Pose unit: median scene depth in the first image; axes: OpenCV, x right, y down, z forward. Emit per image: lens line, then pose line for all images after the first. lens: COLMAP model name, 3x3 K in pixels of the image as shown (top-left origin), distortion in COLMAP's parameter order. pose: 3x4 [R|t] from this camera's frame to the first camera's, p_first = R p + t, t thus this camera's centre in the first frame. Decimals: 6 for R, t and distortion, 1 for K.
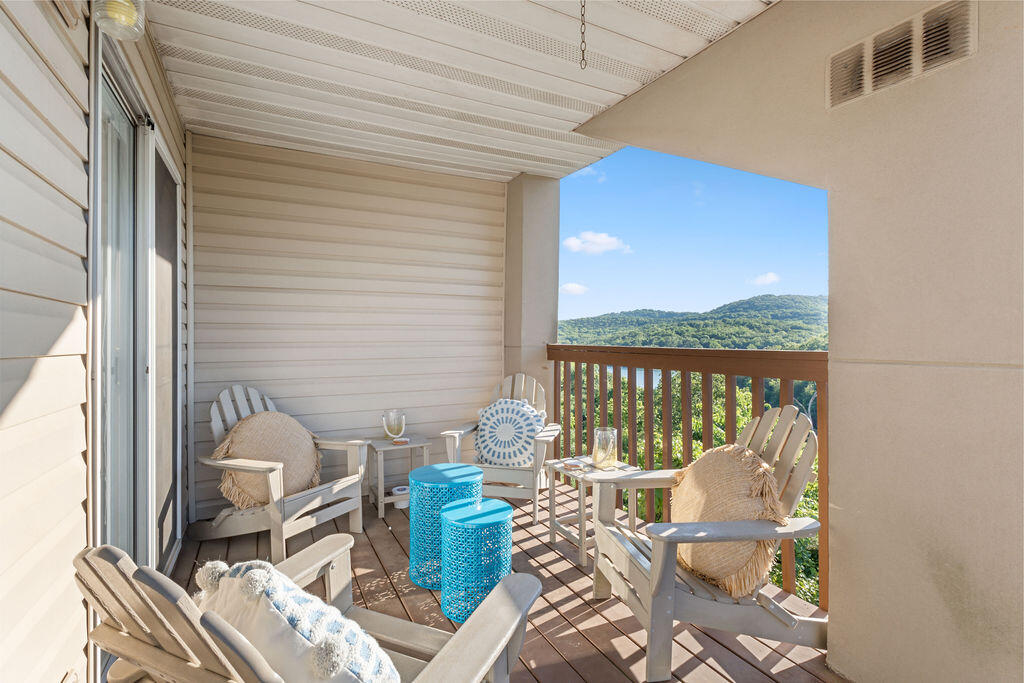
lens RADIAL K [[482.0, 0, 502.1], [0, 482.0, 338.0], [0, 0, 1]] dist [-0.000214, -0.000672]
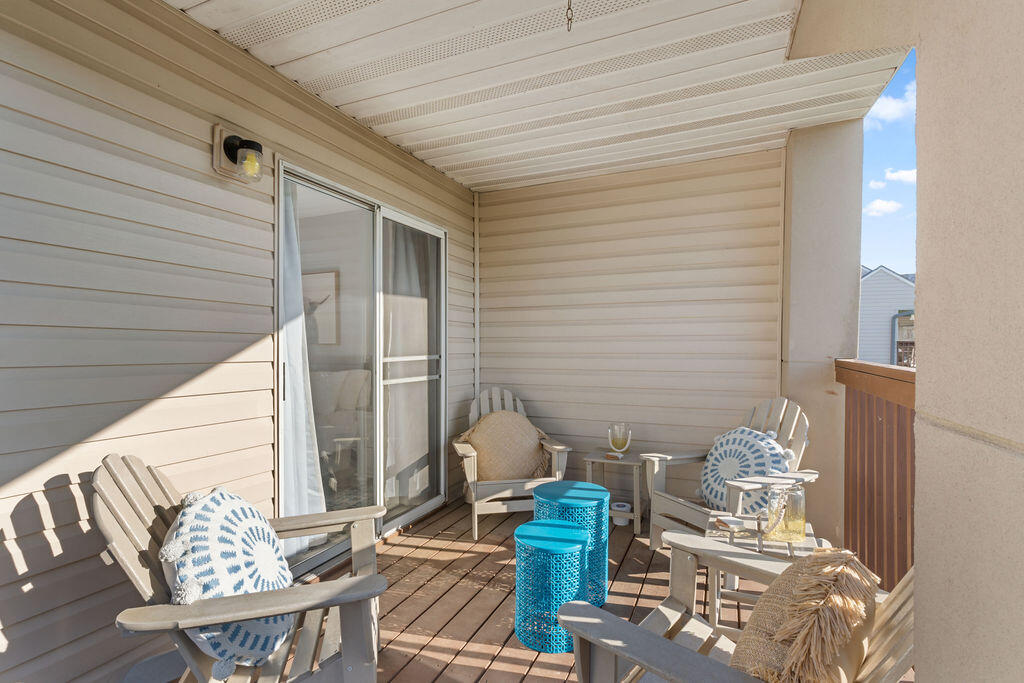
lens RADIAL K [[482.0, 0, 505.1], [0, 482.0, 349.4], [0, 0, 1]] dist [-0.000214, -0.000672]
pose [[0.632625, 0.005802, -0.774437, 0.393701], [0.000763, 0.999967, 0.008115, -0.009258], [0.774458, -0.005725, 0.632599, 0.206730]]
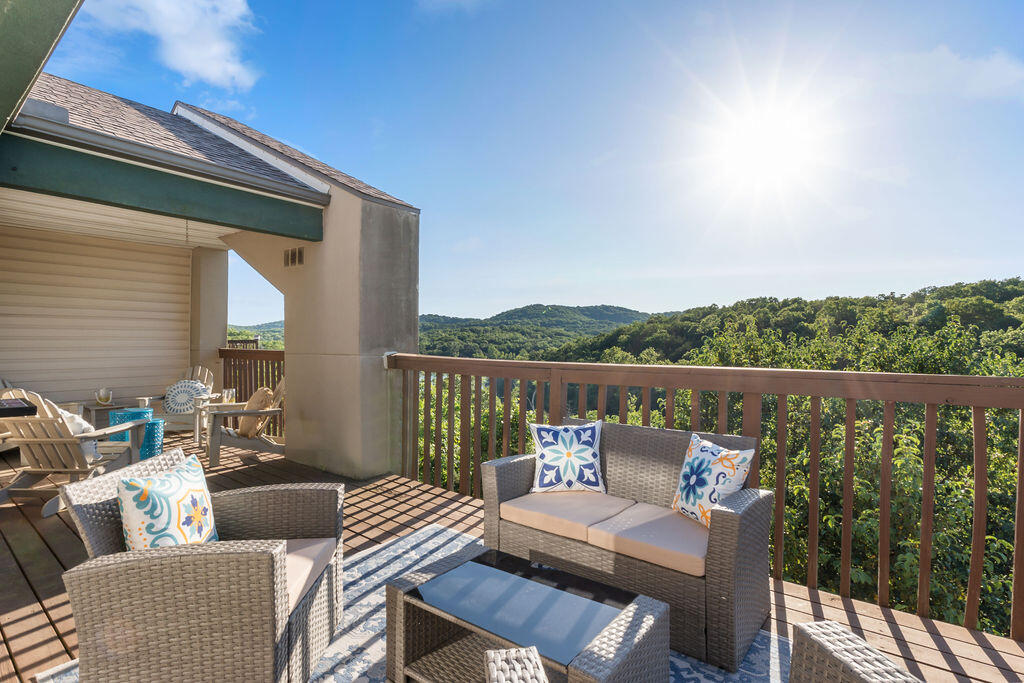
lens RADIAL K [[482.0, 0, 503.3], [0, 482.0, 348.2], [0, 0, 1]] dist [-0.000214, -0.000672]
pose [[0.904067, -0.001059, 0.427390, 0.322417], [-0.003747, 0.999939, 0.010404, -0.011535], [-0.427375, -0.011007, 0.904007, -1.128027]]
